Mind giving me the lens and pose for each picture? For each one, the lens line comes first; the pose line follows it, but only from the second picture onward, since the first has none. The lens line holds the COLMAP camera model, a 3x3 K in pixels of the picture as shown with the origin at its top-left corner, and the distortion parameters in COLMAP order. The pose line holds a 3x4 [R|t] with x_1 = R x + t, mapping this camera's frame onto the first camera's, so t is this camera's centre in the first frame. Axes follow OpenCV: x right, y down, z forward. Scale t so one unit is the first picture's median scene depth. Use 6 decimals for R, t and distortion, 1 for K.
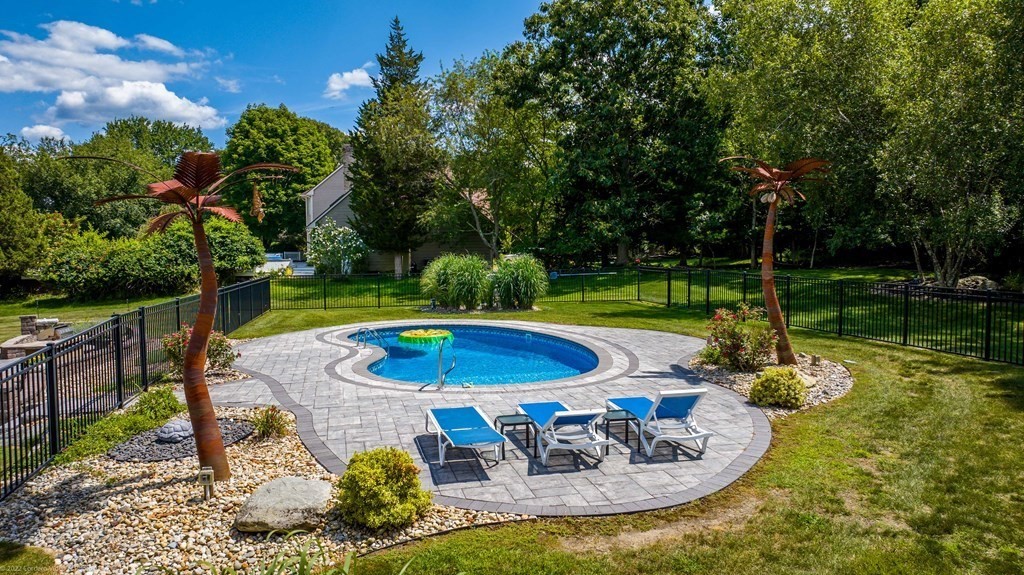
lens RADIAL K [[714.6, 0, 513.1], [0, 714.6, 286.5], [0, 0, 1]] dist [-0.016066, 0.007700]
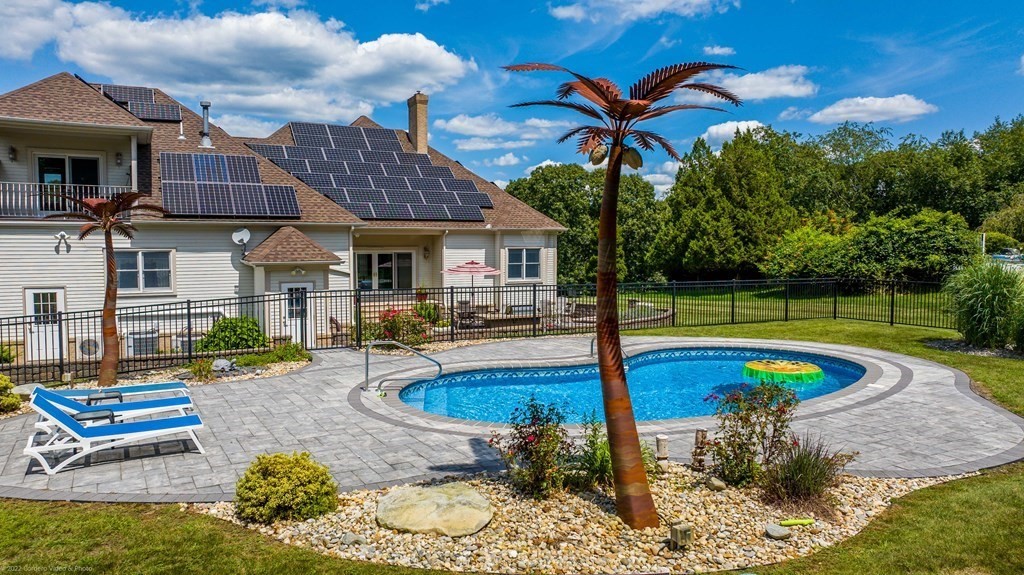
lens RADIAL K [[714.6, 0, 516.4], [0, 714.6, 291.1], [0, 0, 1]] dist [-0.016066, 0.007700]
pose [[0.276800, 0.069866, -0.958384, 0.307628], [-0.060486, 0.996642, 0.055185, -0.018339], [0.959022, 0.042694, 0.280096, 0.321290]]
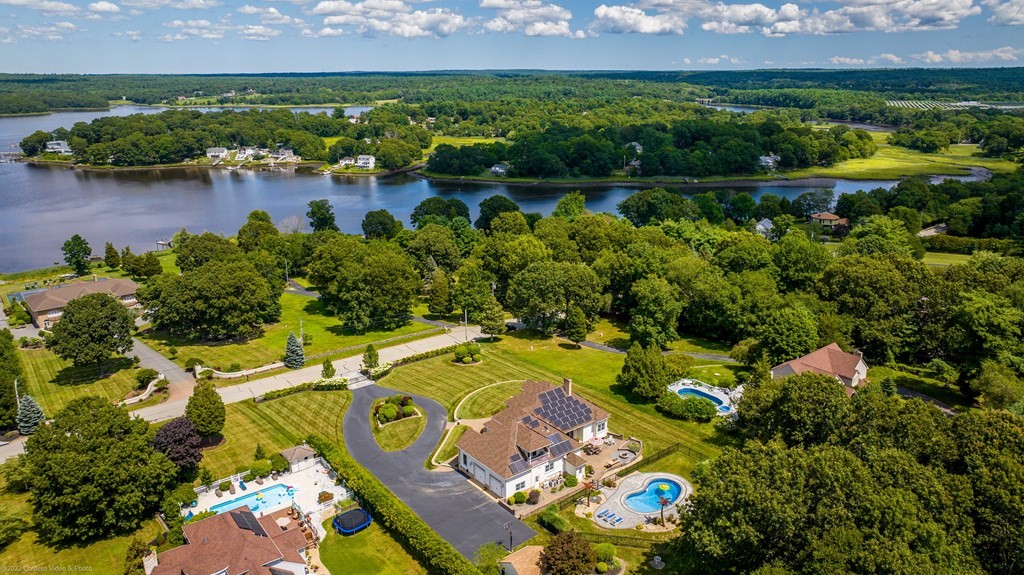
lens RADIAL K [[714.6, 0, 512.4], [0, 714.6, 289.8], [0, 0, 1]] dist [-0.016066, 0.007700]
pose [[0.452941, 0.268435, -0.850169, 1.951442], [-0.055109, 0.960202, 0.273817, -1.527920], [0.889836, -0.077171, 0.449708, -1.259687]]
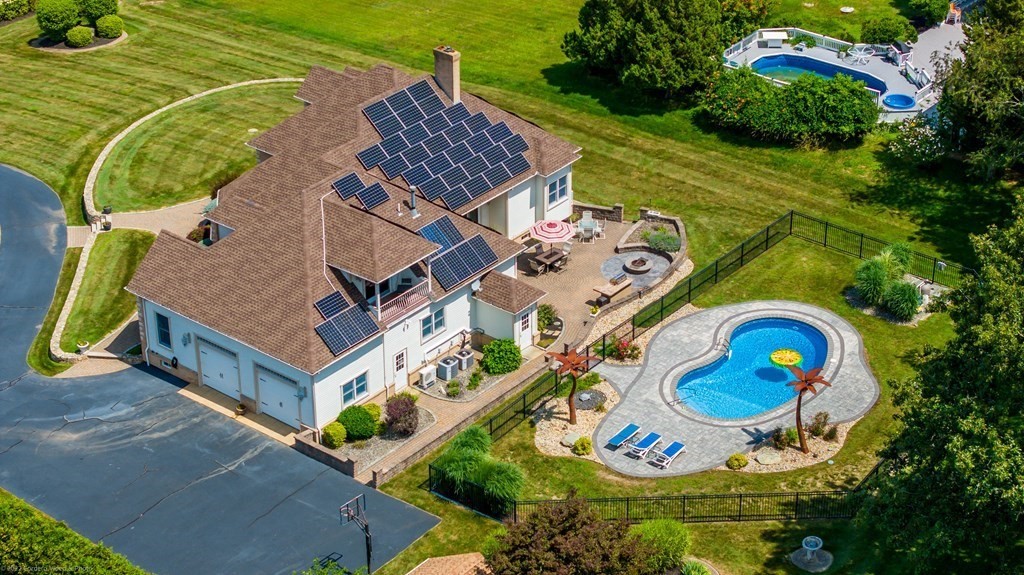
lens RADIAL K [[2037.7, 0, 510.5], [0, 2037.7, 285.7], [0, 0, 1]] dist [-0.059608, 0.000000]
pose [[0.633956, 0.383654, -0.671497, 1.579057], [-0.045103, 0.885139, 0.463135, -1.331445], [0.772053, -0.263321, 0.578444, -1.341143]]
